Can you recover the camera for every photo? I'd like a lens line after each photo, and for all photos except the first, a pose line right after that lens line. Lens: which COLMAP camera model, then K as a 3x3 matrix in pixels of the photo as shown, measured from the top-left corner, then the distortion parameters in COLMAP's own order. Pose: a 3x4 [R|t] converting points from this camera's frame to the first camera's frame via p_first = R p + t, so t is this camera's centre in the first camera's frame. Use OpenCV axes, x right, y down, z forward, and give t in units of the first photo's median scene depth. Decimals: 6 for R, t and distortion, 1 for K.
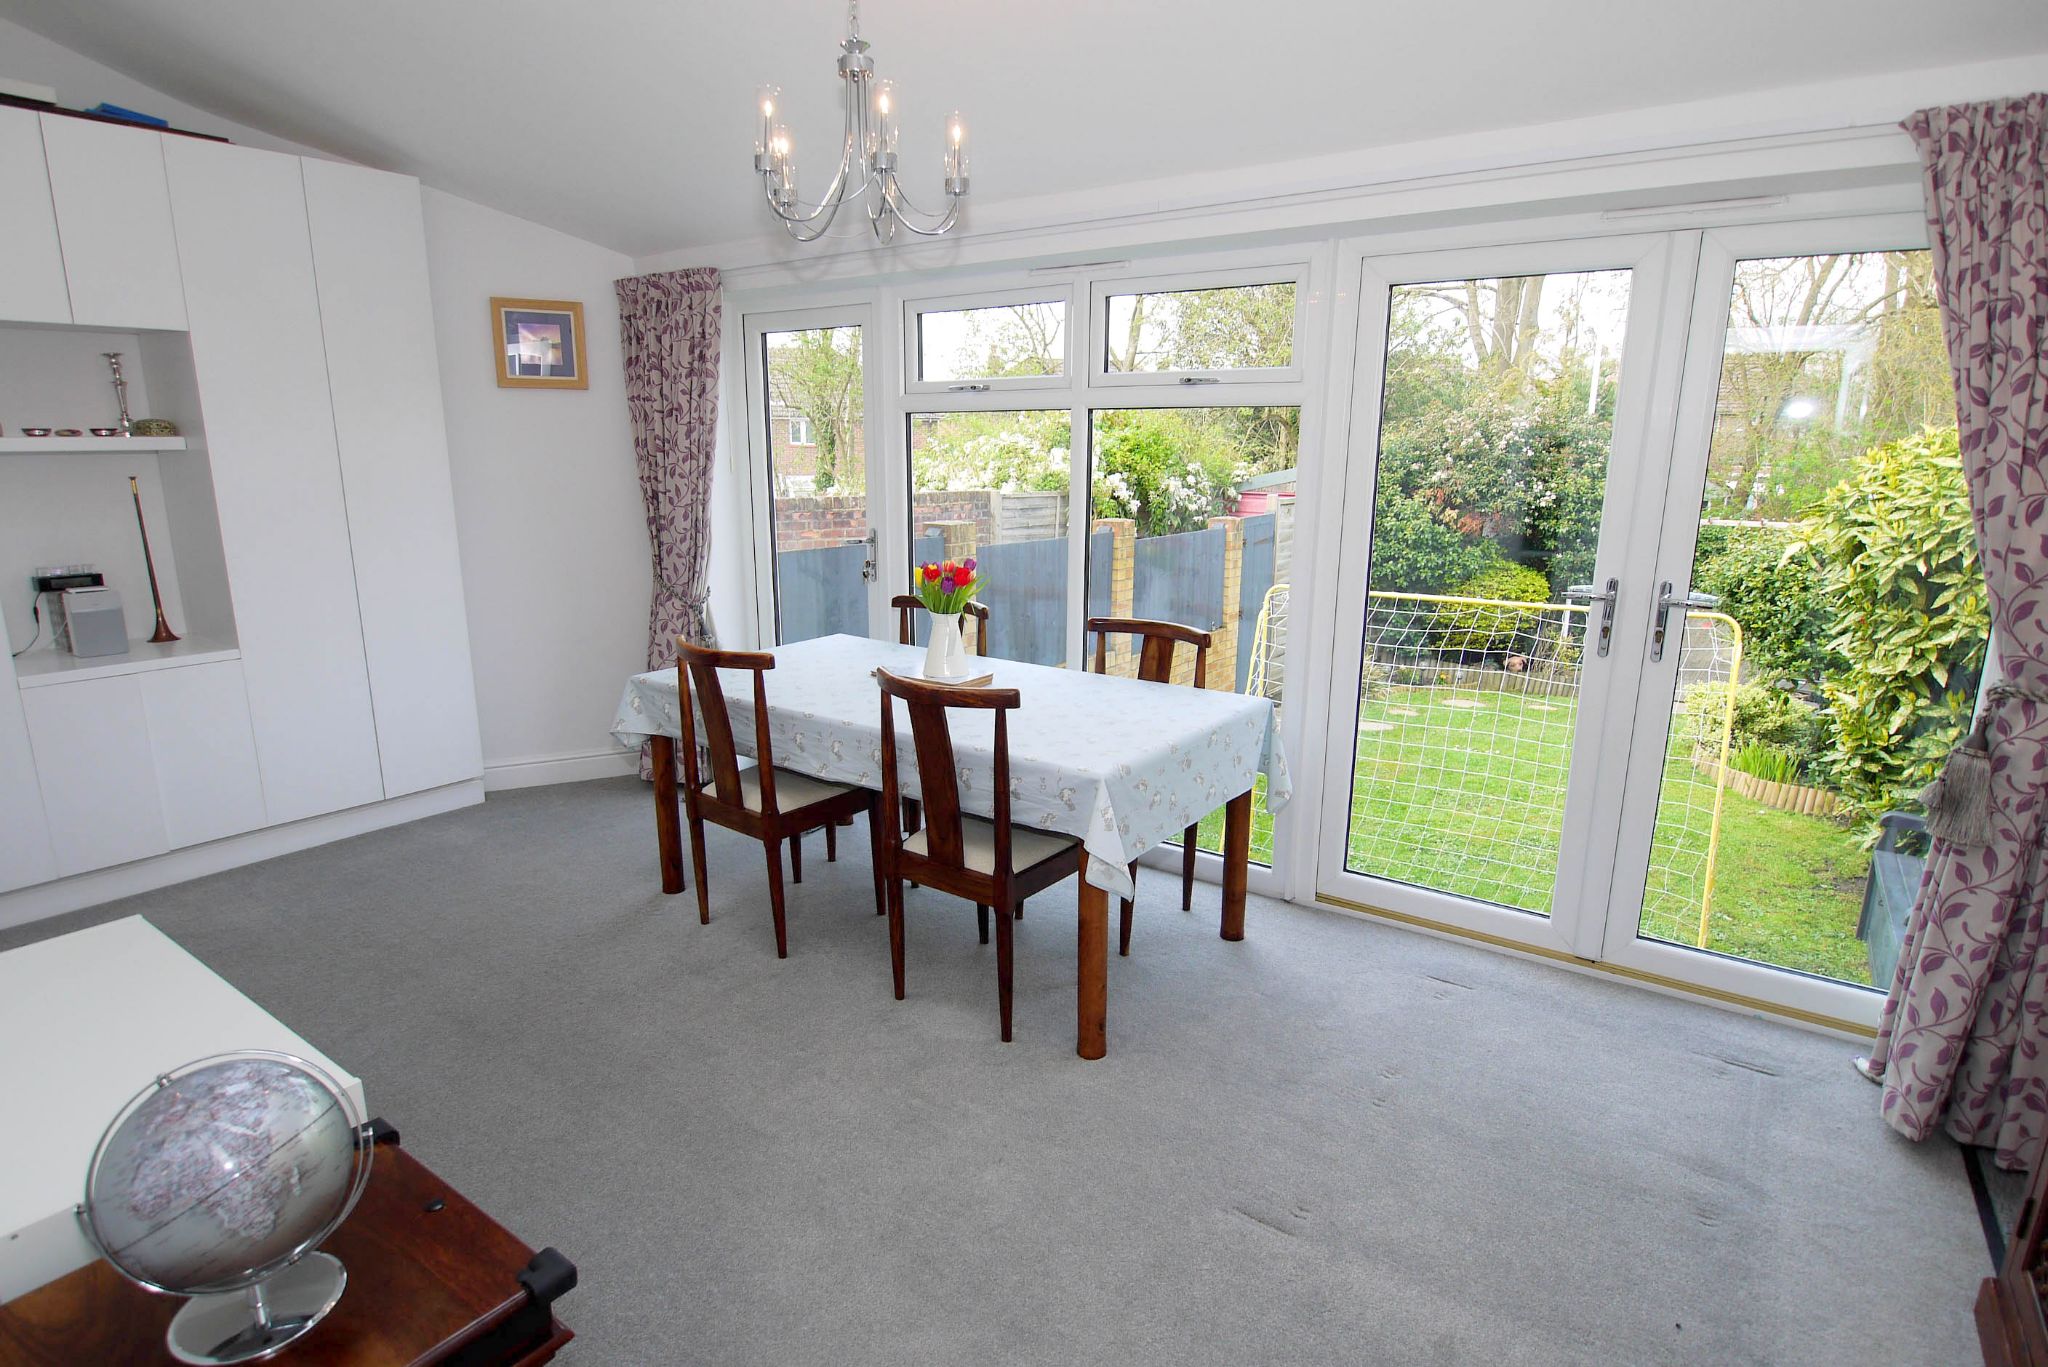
lens RADIAL K [[1091.6, 0, 1011.7], [0, 1091.6, 698.9], [0, 0, 1]] dist [-0.004765, -0.001536]
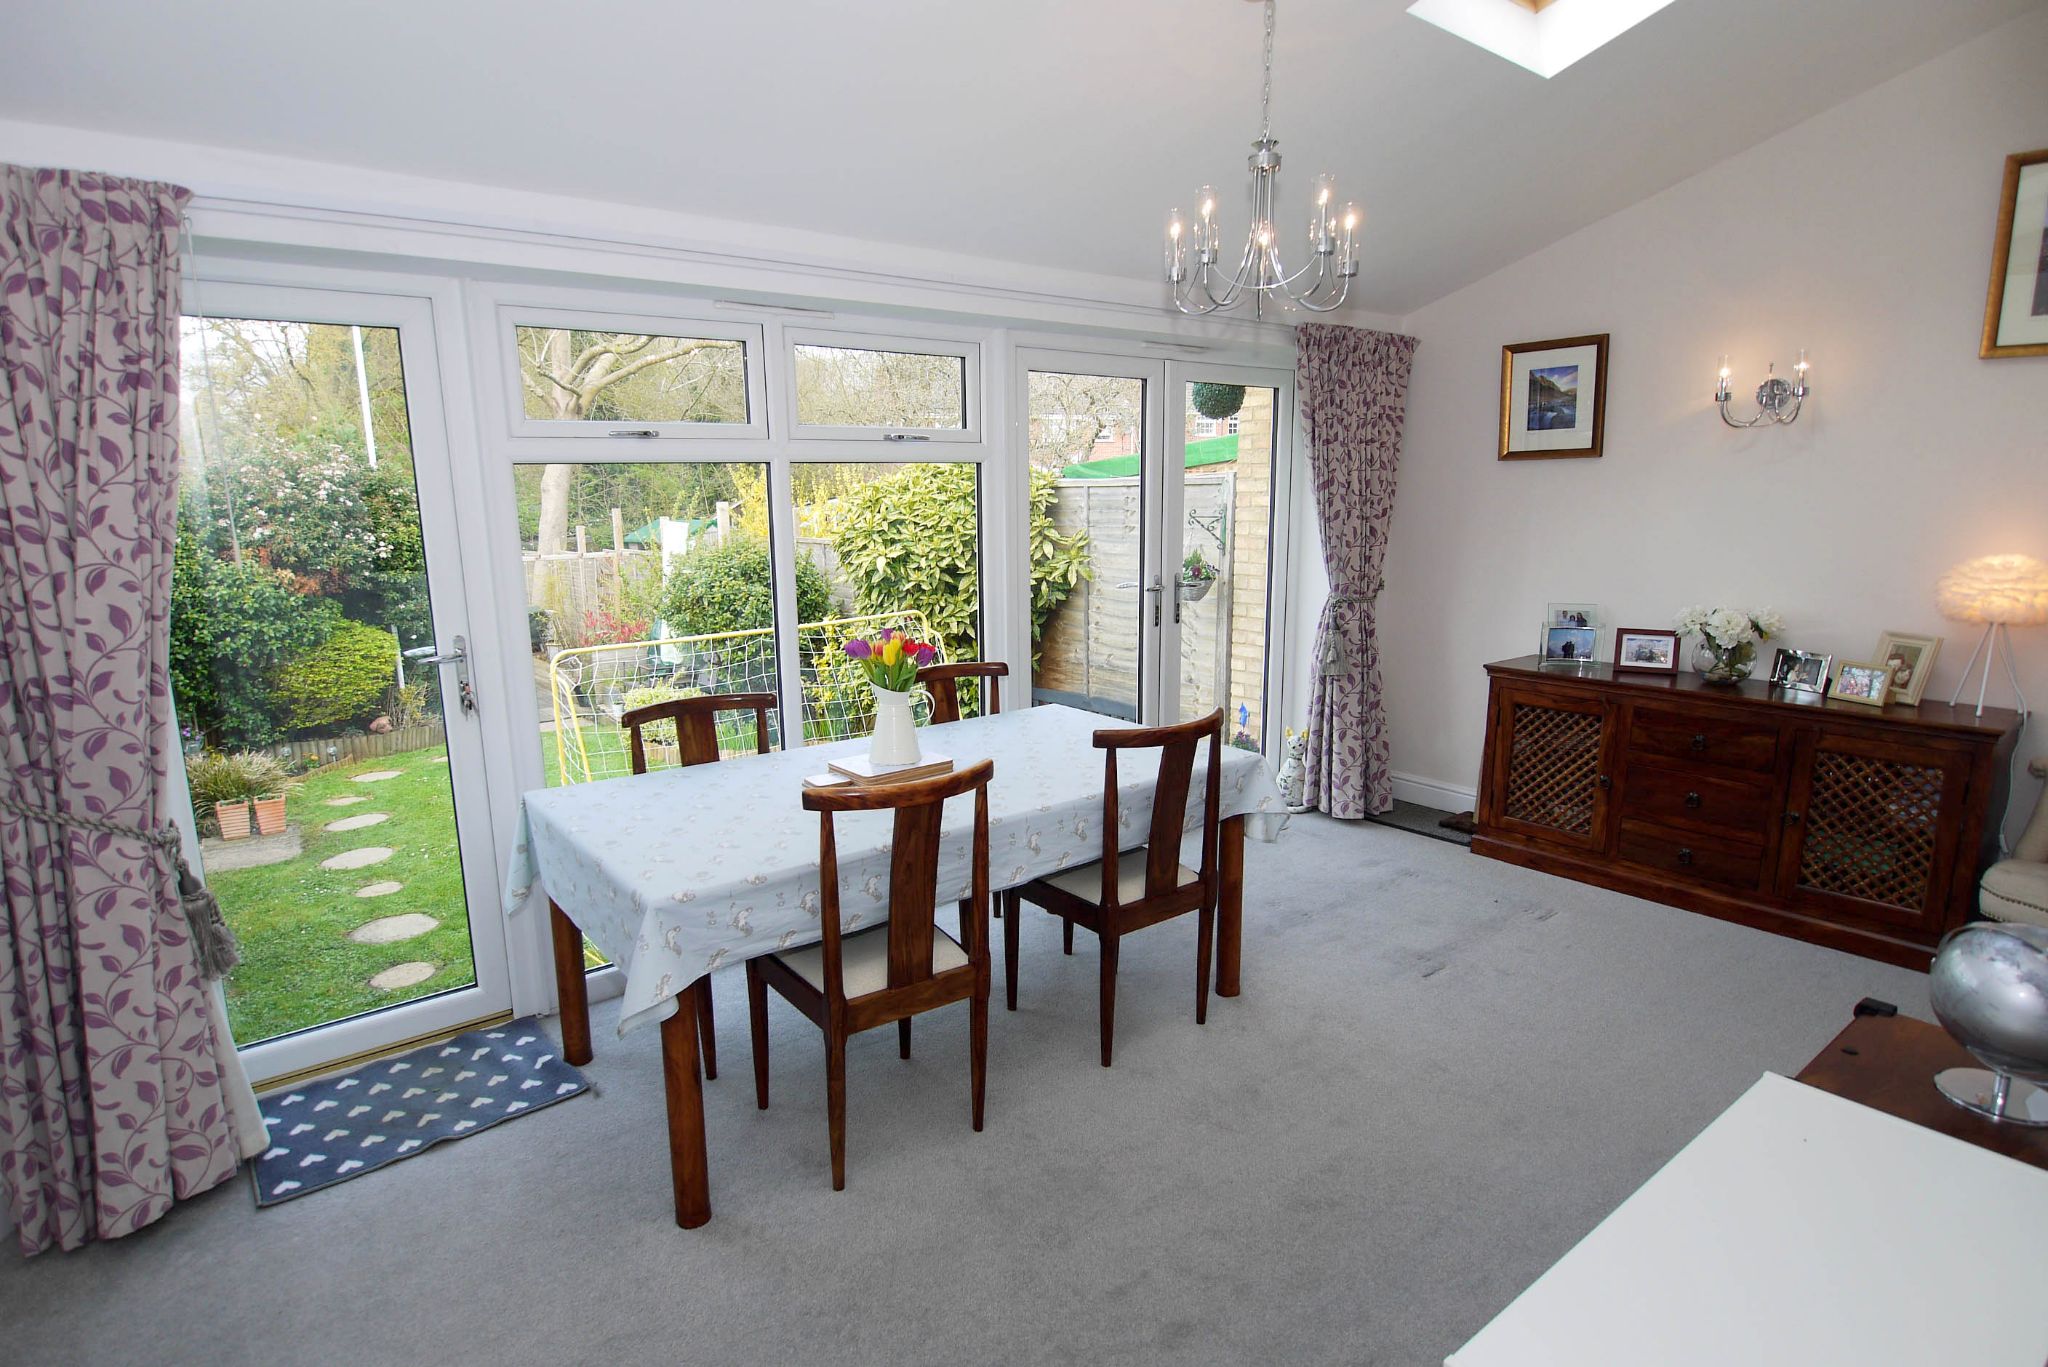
lens RADIAL K [[1091.6, 0, 1011.7], [0, 1091.6, 698.9], [0, 0, 1]] dist [-0.004765, -0.001536]
pose [[0.276803, -0.195926, 0.940741, -0.282062], [0.232599, 0.963541, 0.132235, -0.054489], [-0.932351, 0.182212, 0.312283, 0.206449]]
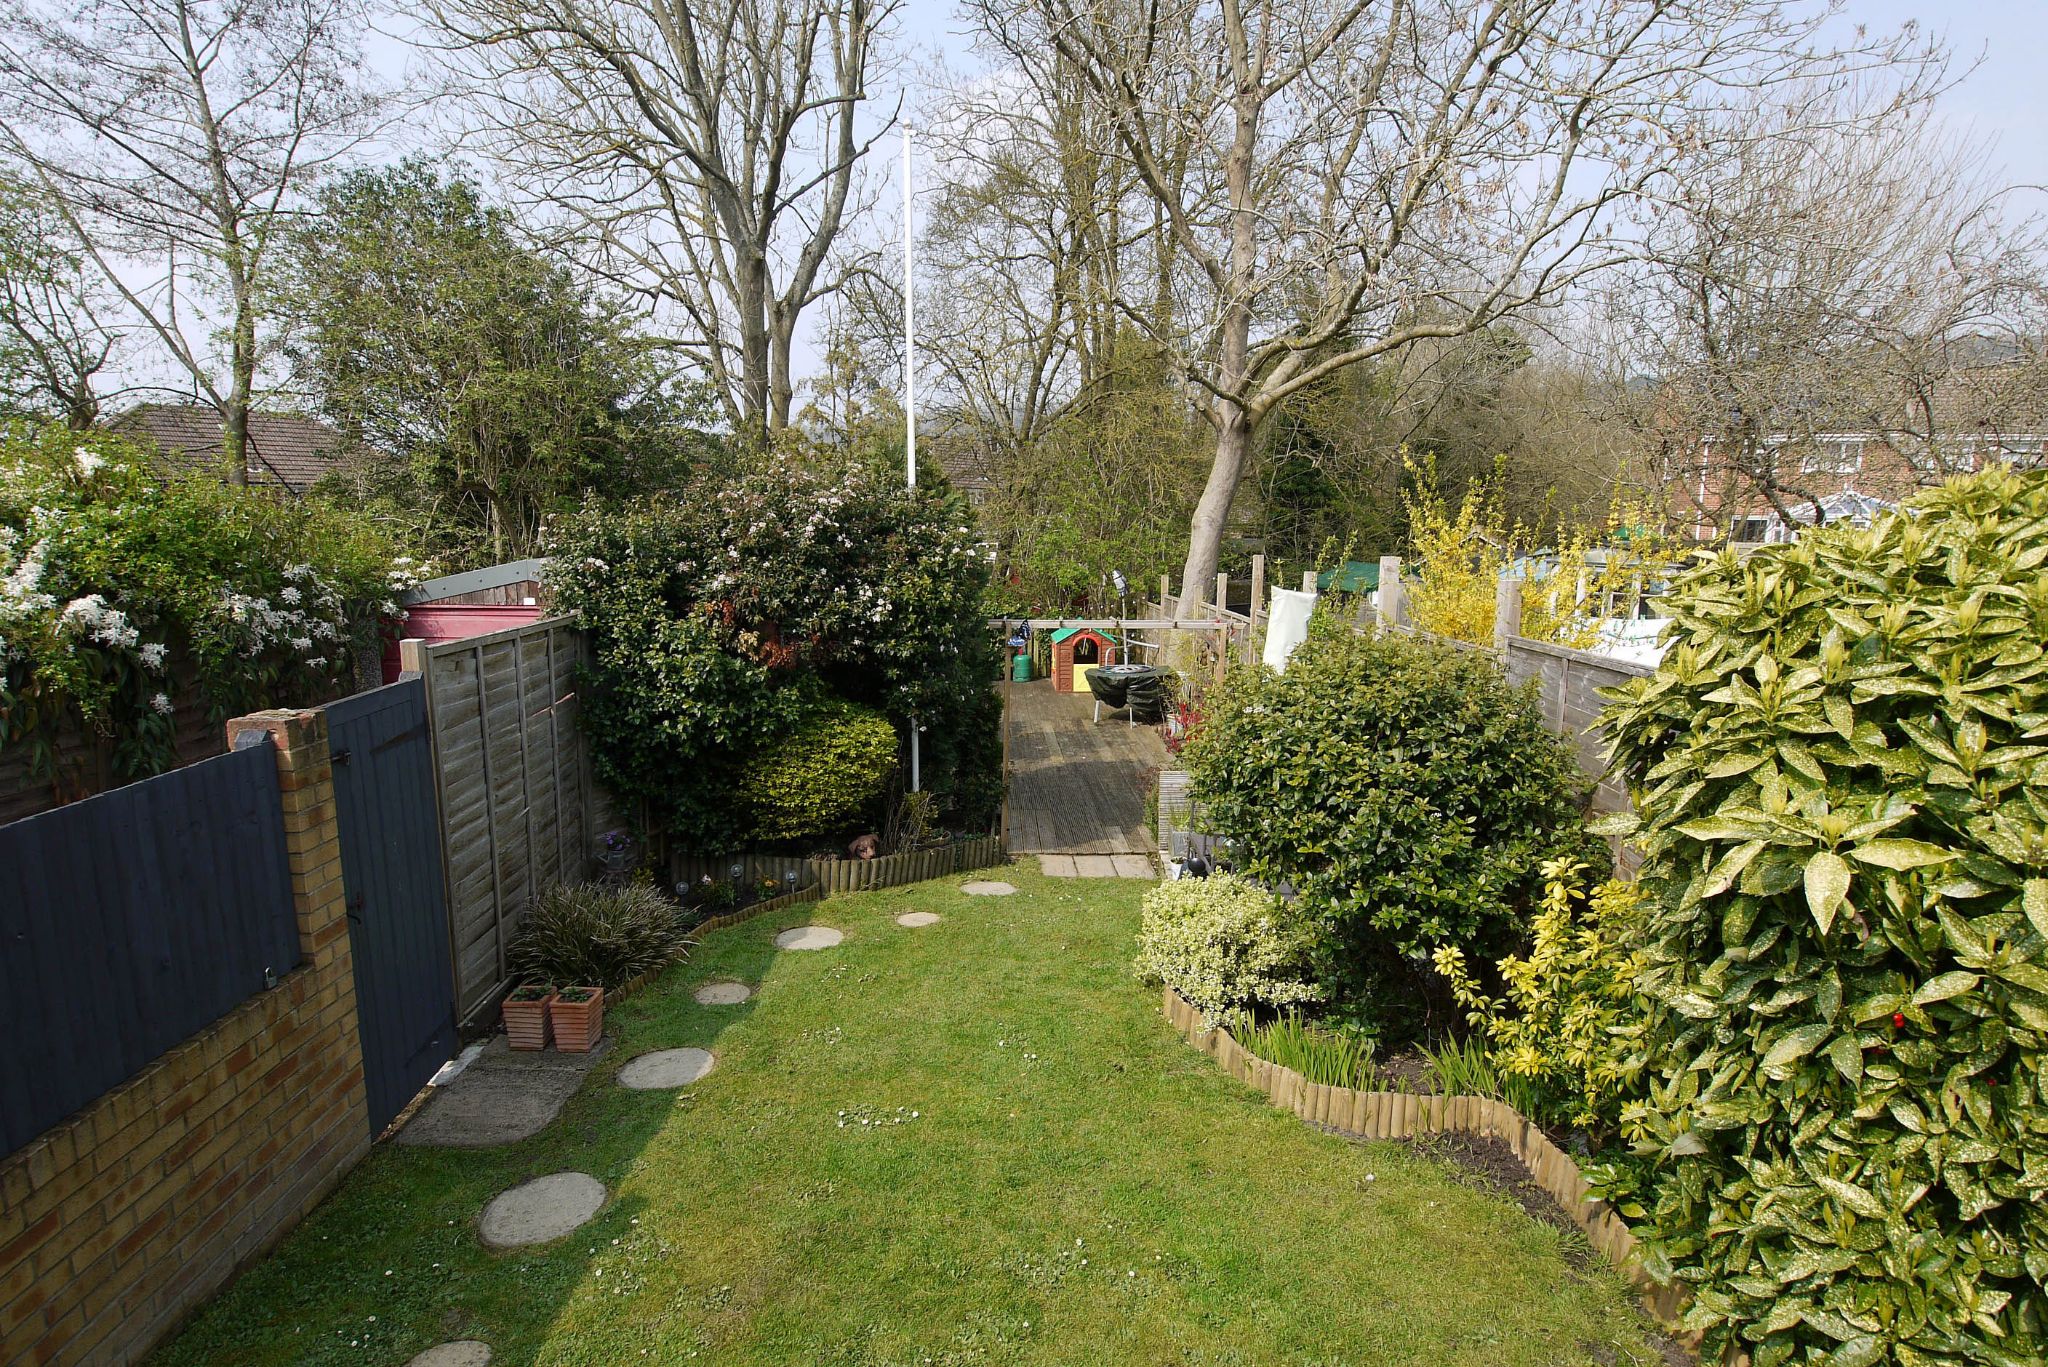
lens RADIAL K [[1071.4, 0, 1022.8], [0, 1071.4, 709.8], [0, 0, 1]] dist [-0.022642, -0.000286]
pose [[0.790333, -0.106900, 0.603280, 0.150795], [0.136651, 0.990613, -0.003487, -0.106673], [-0.597244, 0.085194, 0.797522, 0.417086]]
